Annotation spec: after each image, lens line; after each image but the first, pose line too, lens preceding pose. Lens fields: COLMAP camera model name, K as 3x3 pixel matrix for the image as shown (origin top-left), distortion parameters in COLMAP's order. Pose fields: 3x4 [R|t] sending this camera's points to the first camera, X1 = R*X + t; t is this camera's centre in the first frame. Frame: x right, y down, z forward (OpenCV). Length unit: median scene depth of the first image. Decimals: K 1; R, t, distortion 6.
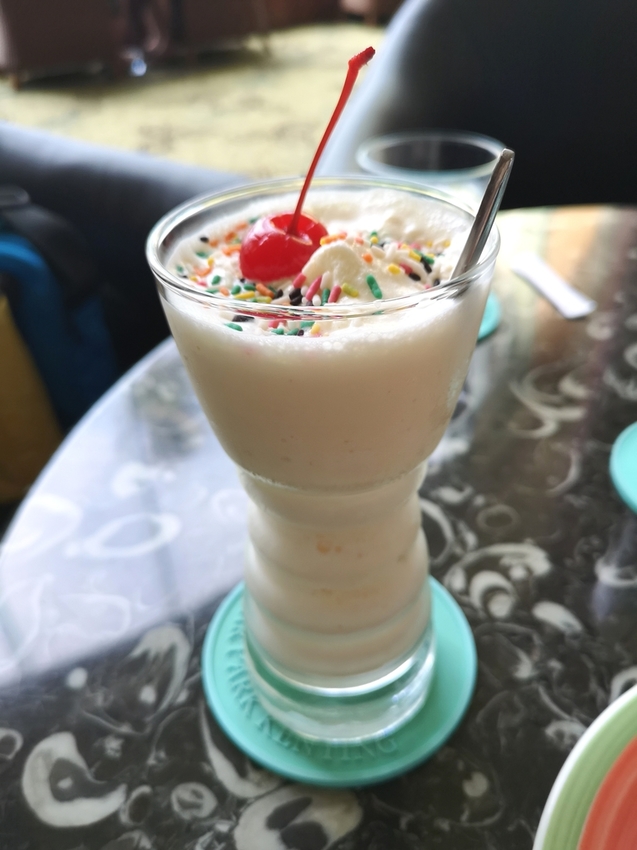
lens RADIAL K [[673.4, 0, 318.5], [0, 673.4, 425.0], [0, 0, 1]] dist [0.009084, -0.035111]
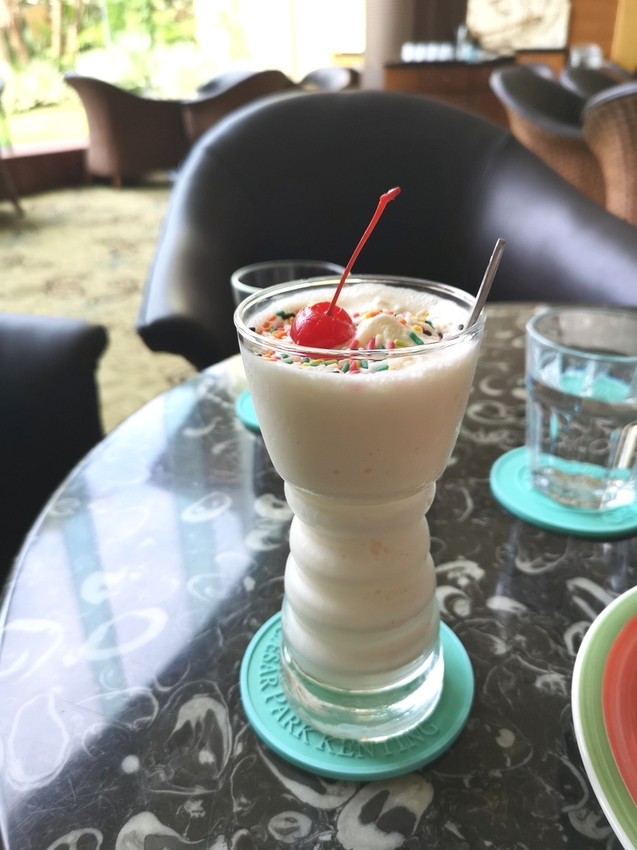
lens RADIAL K [[669.5, 0, 304.5], [0, 669.5, 428.1], [0, 0, 1]] dist [0.008446, -0.012430]
pose [[0.942022, -0.144924, 0.302641, -0.375380], [0.198852, 0.967596, -0.155614, 0.097943], [-0.270282, 0.206773, 0.940315, -0.159630]]
